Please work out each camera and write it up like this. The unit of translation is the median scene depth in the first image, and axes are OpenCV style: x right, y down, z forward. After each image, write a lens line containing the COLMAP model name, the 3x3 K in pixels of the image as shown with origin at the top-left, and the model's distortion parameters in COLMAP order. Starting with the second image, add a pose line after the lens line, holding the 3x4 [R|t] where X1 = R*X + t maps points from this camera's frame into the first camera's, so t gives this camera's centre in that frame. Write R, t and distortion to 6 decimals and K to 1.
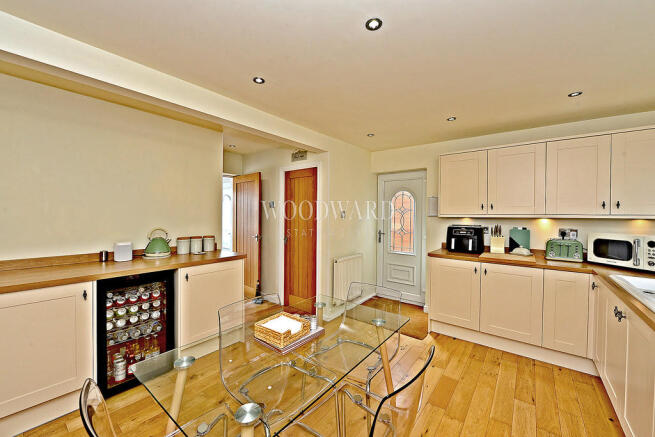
lens RADIAL K [[257.6, 0, 329.4], [0, 257.6, 216.5], [0, 0, 1]] dist [-0.010862, -0.000307]
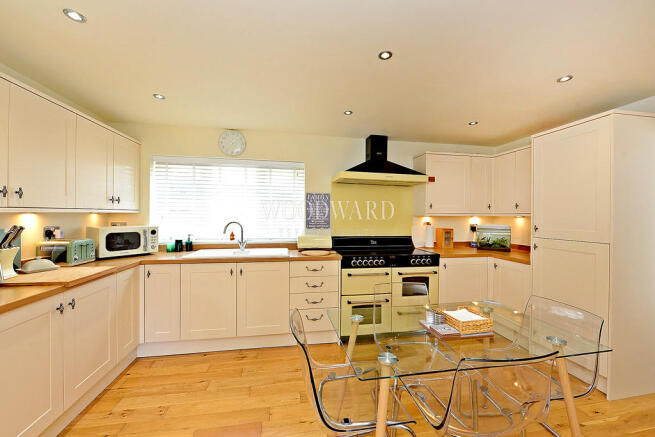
lens RADIAL K [[257.6, 0, 325.7], [0, 257.6, 217.7], [0, 0, 1]] dist [-0.010862, -0.000307]
pose [[-0.749423, -0.024120, 0.661652, -0.211225], [-0.010005, 0.999635, 0.025109, -0.006391], [-0.662016, 0.012198, -0.749390, 1.020568]]
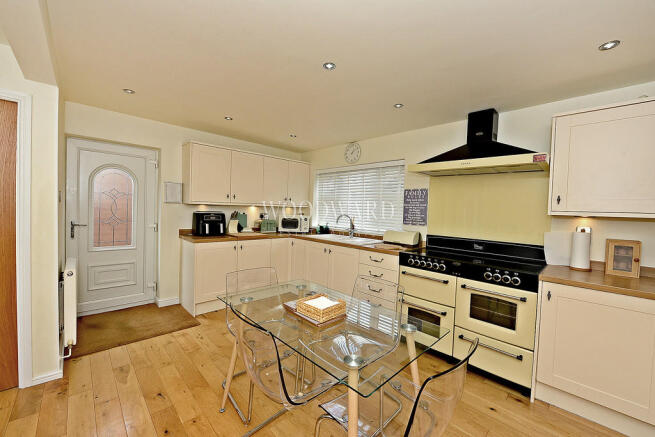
lens RADIAL K [[257.6, 0, 327.5], [0, 257.6, 217.9], [0, 0, 1]] dist [-0.010862, -0.000307]
pose [[0.131340, -0.038782, 0.990578, -0.594657], [-0.023916, 0.998820, 0.042276, 0.001666], [-0.991049, -0.029243, 0.130258, 0.394991]]
